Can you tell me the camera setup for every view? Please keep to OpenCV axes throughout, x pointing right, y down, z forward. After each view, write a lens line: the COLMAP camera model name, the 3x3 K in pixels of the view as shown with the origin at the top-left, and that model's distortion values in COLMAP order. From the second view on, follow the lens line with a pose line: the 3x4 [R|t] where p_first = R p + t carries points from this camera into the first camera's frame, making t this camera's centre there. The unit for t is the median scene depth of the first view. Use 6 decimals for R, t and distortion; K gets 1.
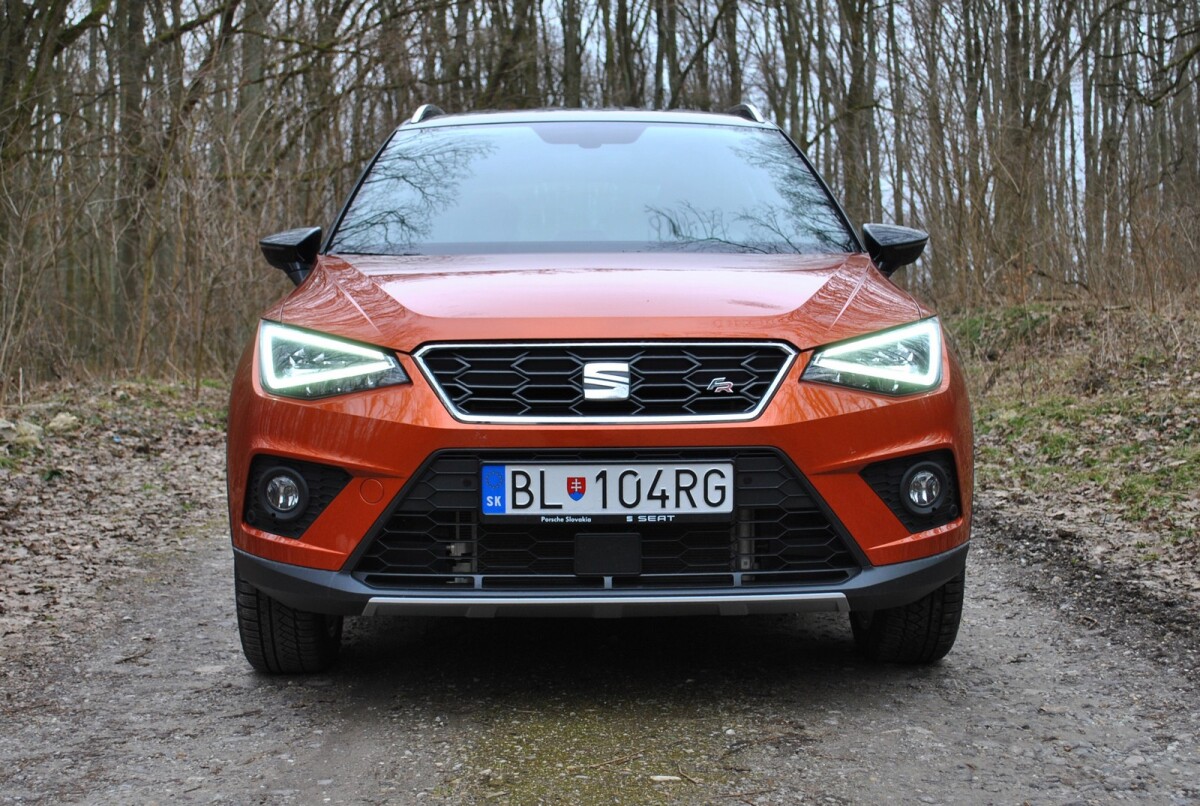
lens RADIAL K [[1923.1, 0, 596.6], [0, 1923.1, 399.7], [0, 0, 1]] dist [0.006073, 0.000000]
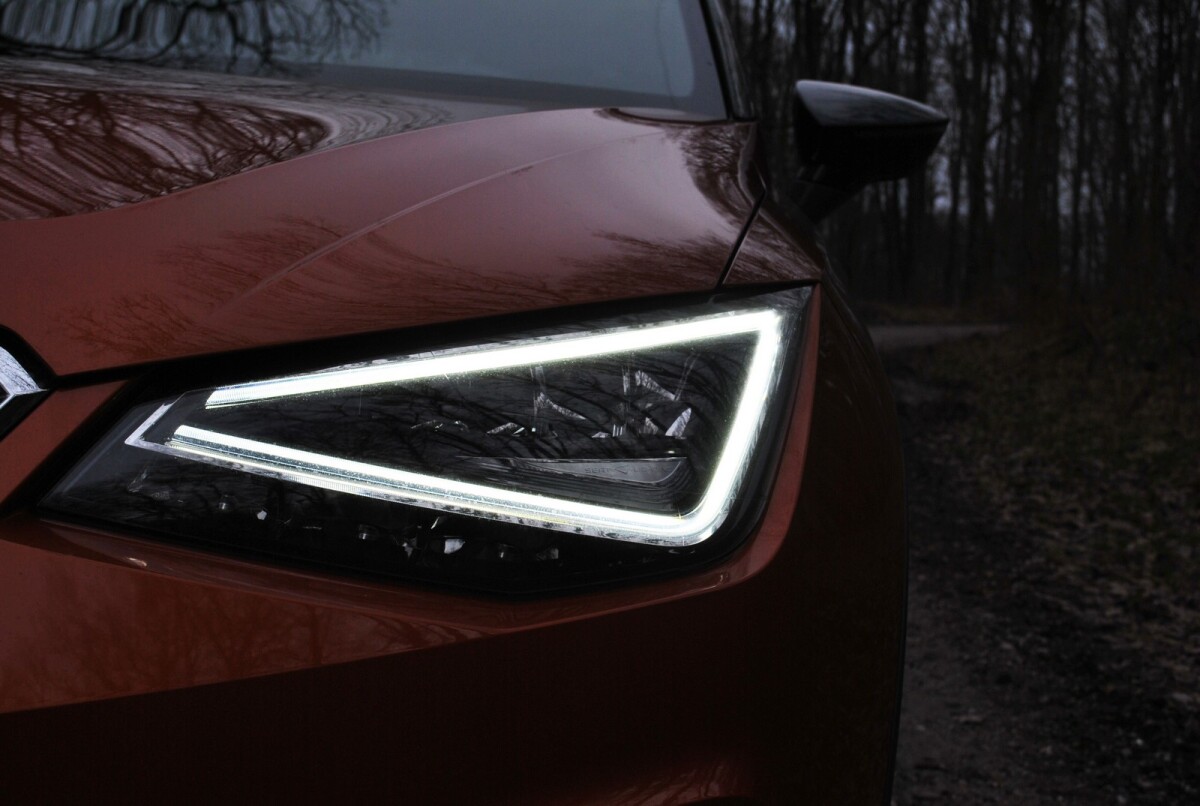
lens RADIAL K [[1755.3, 0, 600.7], [0, 1755.3, 396.8], [0, 0, 1]] dist [-0.016233, 0.000000]
pose [[0.991388, 0.077435, -0.105607, 0.062743], [-0.075528, 0.996902, 0.021945, -0.010775], [0.106979, -0.013780, 0.994166, 0.262326]]
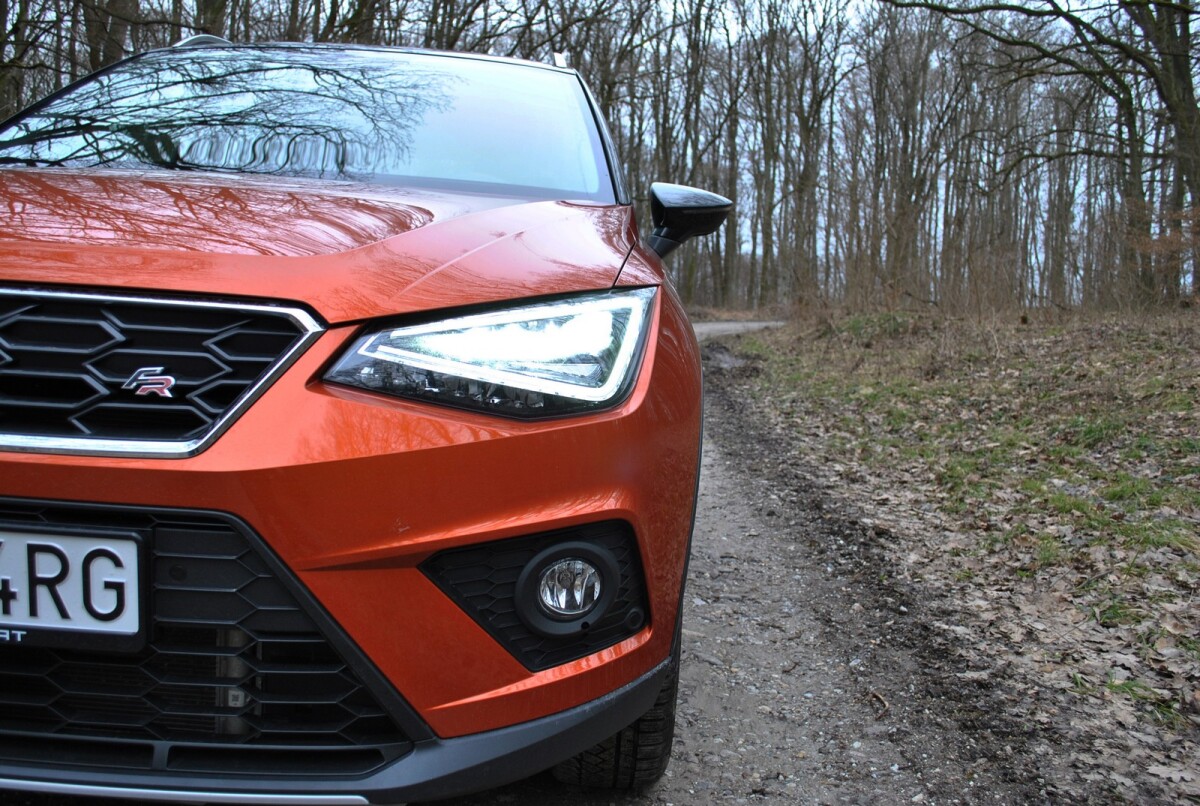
lens RADIAL K [[1095.8, 0, 604.1], [0, 1095.8, 393.6], [0, 0, 1]] dist [-0.057274, 0.000000]
pose [[0.996502, 0.071844, -0.042692, 0.063786], [-0.070128, 0.996718, 0.040429, -0.007885], [0.045457, -0.037294, 0.998270, 0.230590]]
